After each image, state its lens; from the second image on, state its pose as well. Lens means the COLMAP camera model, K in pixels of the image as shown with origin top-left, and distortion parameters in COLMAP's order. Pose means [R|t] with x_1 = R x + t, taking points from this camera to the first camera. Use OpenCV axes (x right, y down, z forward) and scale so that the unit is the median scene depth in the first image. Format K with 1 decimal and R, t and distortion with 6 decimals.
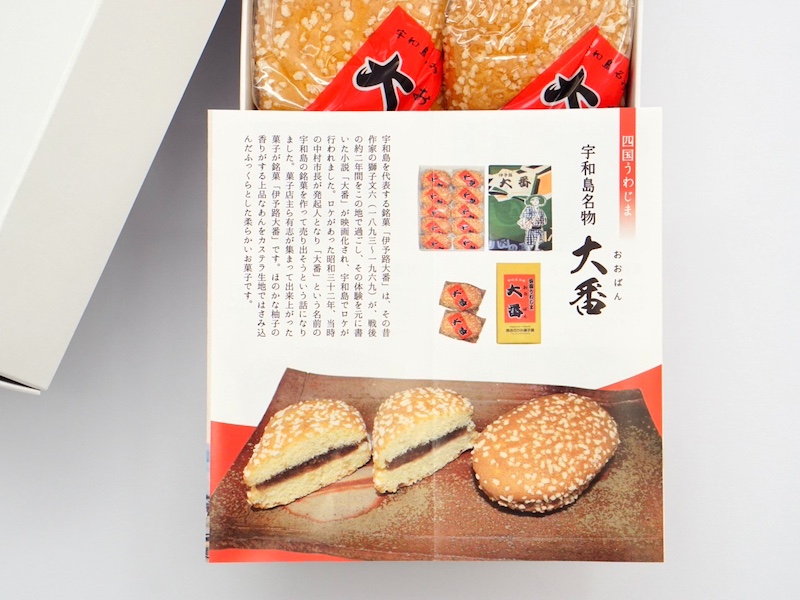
lens RADIAL K [[1742.2, 0, 400.6], [0, 1742.2, 299.3], [0, 0, 1]] dist [0.219979, 0.000000]
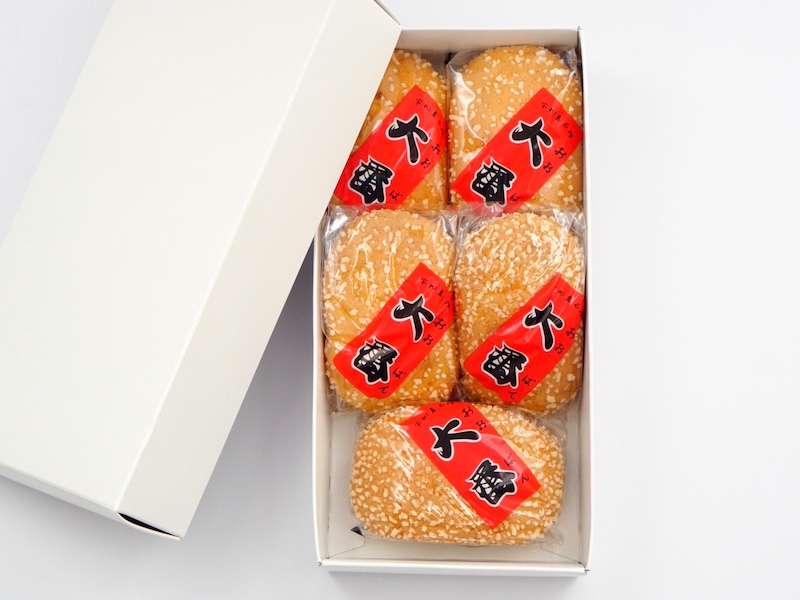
lens RADIAL K [[1742.2, 0, 399.4], [0, 1742.2, 300.5], [0, 0, 1]] dist [0.219979, 0.000000]
pose [[0.998807, -0.029287, -0.039076, 0.035598], [0.025206, 0.994555, -0.101117, 0.007976], [0.041824, 0.100012, 0.994107, -0.420519]]
